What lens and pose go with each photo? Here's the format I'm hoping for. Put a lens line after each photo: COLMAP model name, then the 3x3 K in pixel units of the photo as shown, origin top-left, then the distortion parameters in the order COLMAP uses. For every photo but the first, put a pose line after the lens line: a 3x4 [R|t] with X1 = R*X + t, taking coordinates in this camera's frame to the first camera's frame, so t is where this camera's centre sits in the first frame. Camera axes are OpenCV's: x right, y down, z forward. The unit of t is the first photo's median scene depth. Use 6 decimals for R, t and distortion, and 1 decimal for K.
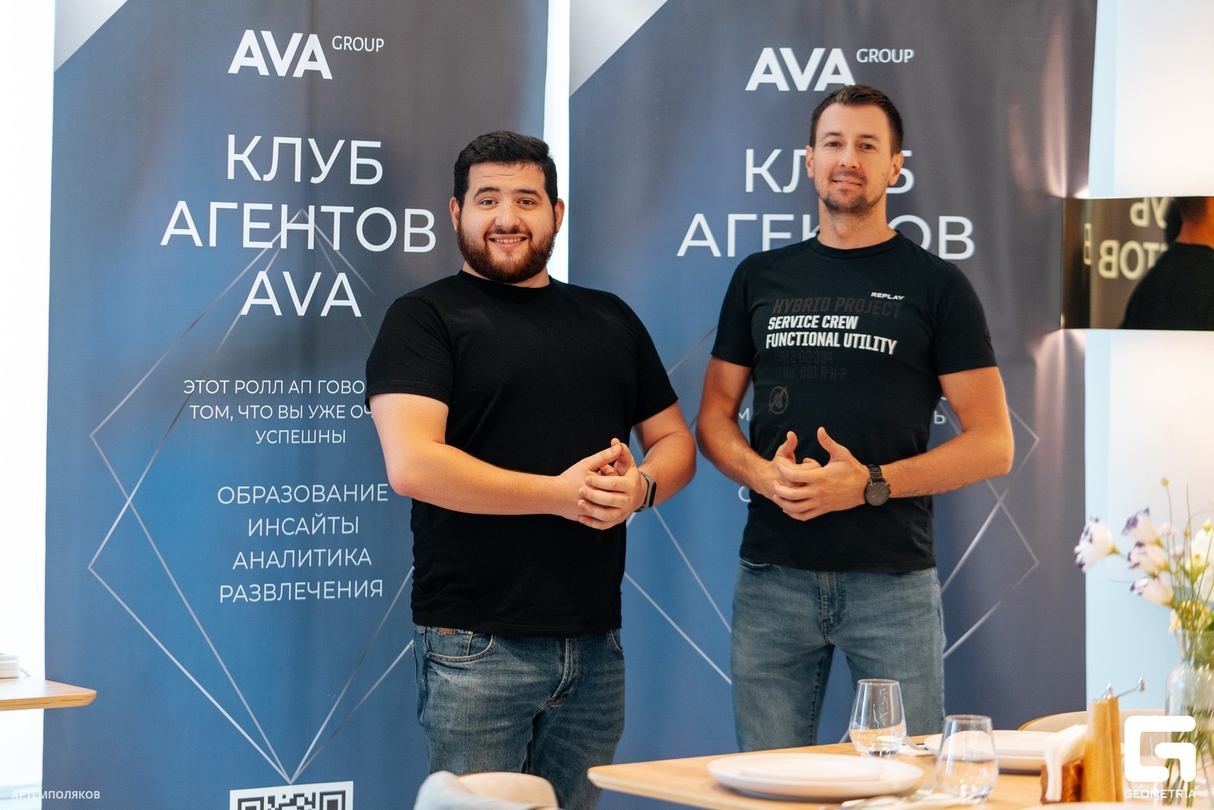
lens RADIAL K [[3548.3, 0, 637.0], [0, 3548.3, 381.7], [0, 0, 1]] dist [0.016721, -0.933059]
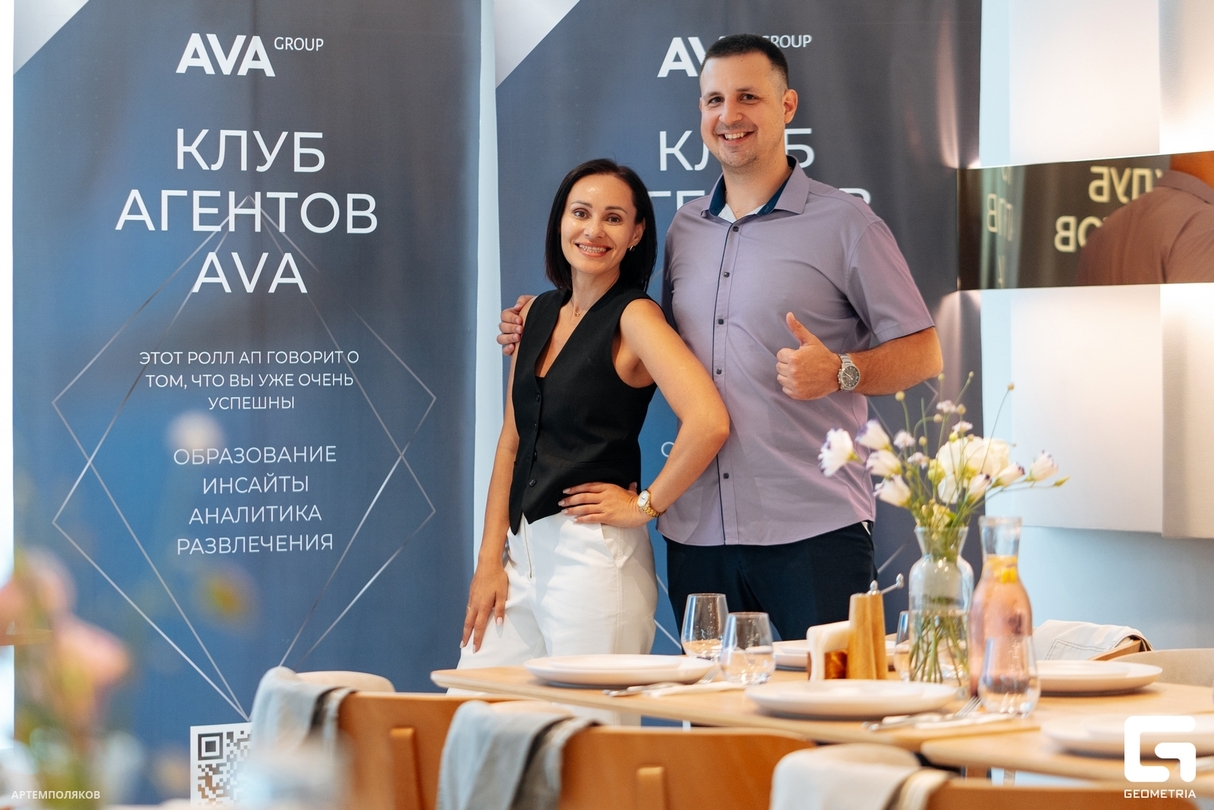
lens RADIAL K [[3869.4, 0, 701.2], [0, 3869.4, 328.6], [0, 0, 1]] dist [-0.023587, -0.082546]
pose [[0.996657, -0.022524, -0.078537, 0.138214], [0.020065, 0.999288, -0.031956, 0.033597], [0.079201, 0.030274, 0.996399, -0.179786]]
